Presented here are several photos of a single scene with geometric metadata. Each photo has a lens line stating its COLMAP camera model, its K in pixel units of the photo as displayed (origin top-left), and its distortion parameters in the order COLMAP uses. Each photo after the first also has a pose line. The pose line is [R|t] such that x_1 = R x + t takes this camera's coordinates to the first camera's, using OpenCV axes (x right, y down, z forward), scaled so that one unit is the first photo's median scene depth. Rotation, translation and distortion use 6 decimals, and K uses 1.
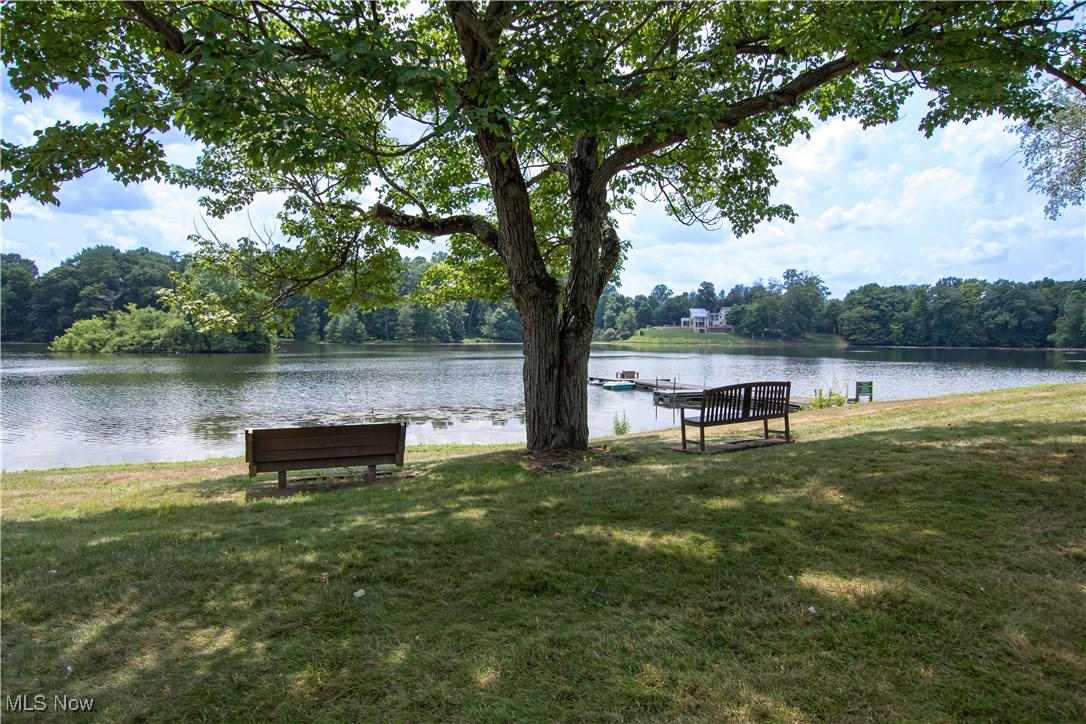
lens RADIAL K [[677.1, 0, 553.1], [0, 677.1, 353.7], [0, 0, 1]] dist [-0.006515, -0.009196]
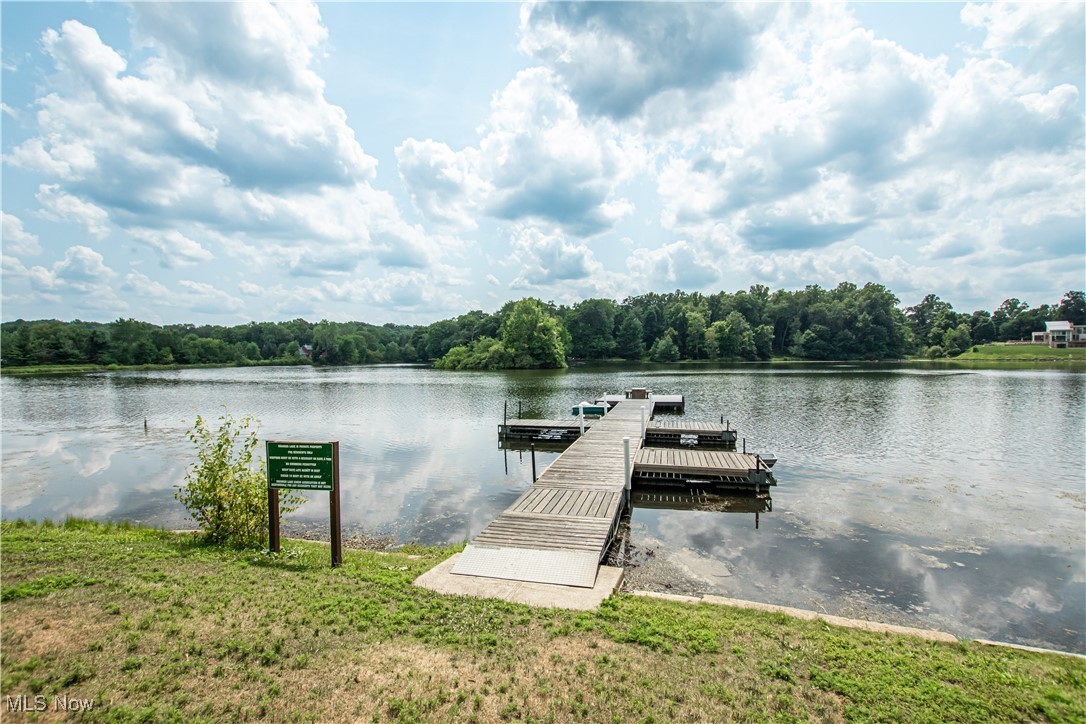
lens RADIAL K [[500.9, 0, 550.0], [0, 500.9, 373.7], [0, 0, 1]] dist [-0.027235, 0.001671]
pose [[0.803357, 0.005620, -0.595471, 0.061960], [-0.002831, 0.999980, 0.005618, 0.001082], [0.595491, -0.002828, 0.803357, 0.083610]]
